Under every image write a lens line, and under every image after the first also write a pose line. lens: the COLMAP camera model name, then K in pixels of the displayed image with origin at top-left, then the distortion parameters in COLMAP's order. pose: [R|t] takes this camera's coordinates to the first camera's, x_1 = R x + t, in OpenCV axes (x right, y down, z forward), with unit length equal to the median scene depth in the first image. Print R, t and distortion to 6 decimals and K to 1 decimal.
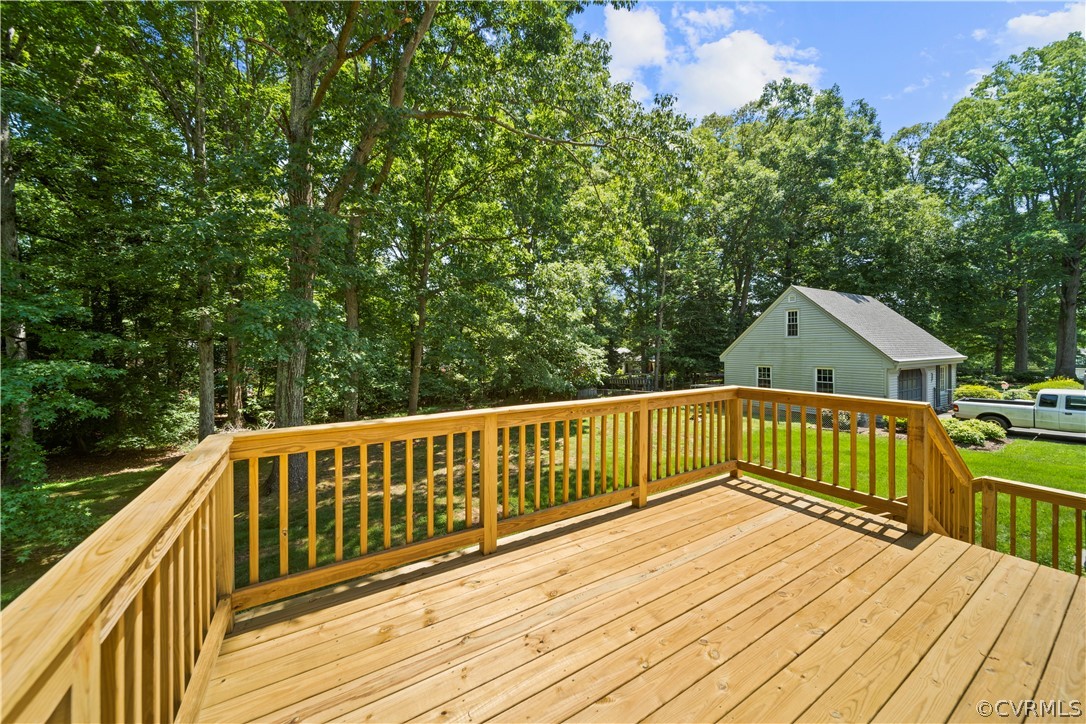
lens RADIAL K [[382.4, 0, 543.3], [0, 382.4, 346.6], [0, 0, 1]] dist [-0.000047, -0.000002]
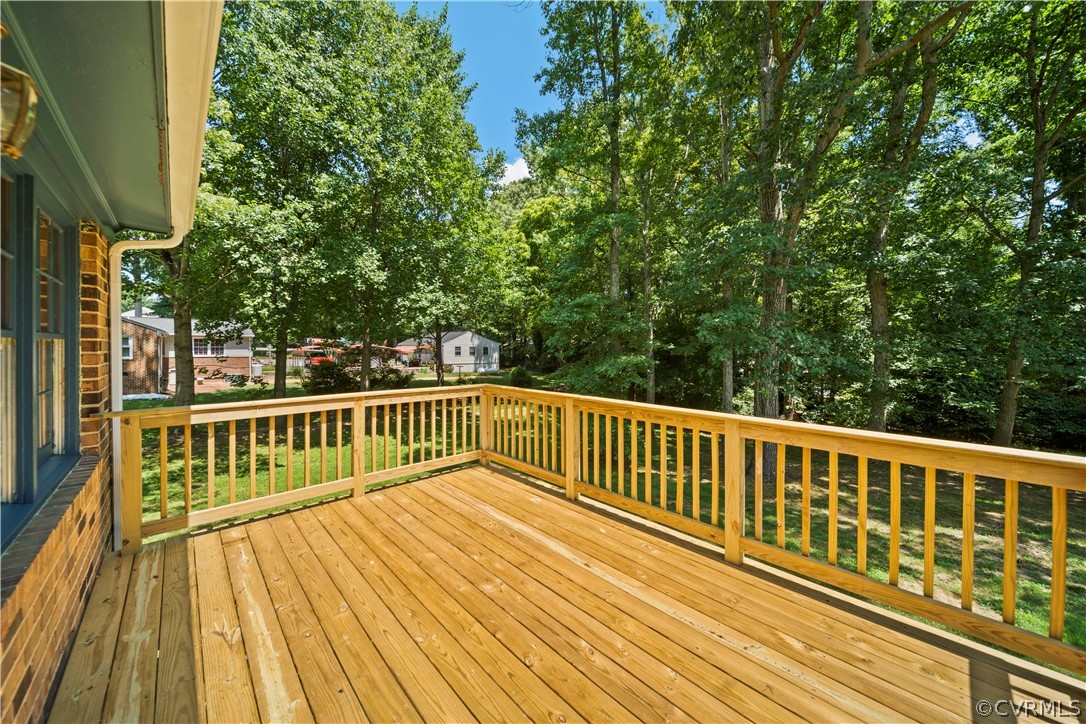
lens RADIAL K [[382.4, 0, 543.3], [0, 382.4, 346.6], [0, 0, 1]] dist [-0.000047, -0.000002]
pose [[0.216579, -0.000056, -0.976265, 0.267597], [-0.007347, 0.999972, -0.001688, -0.001185], [0.976237, 0.007538, 0.216573, 0.136946]]
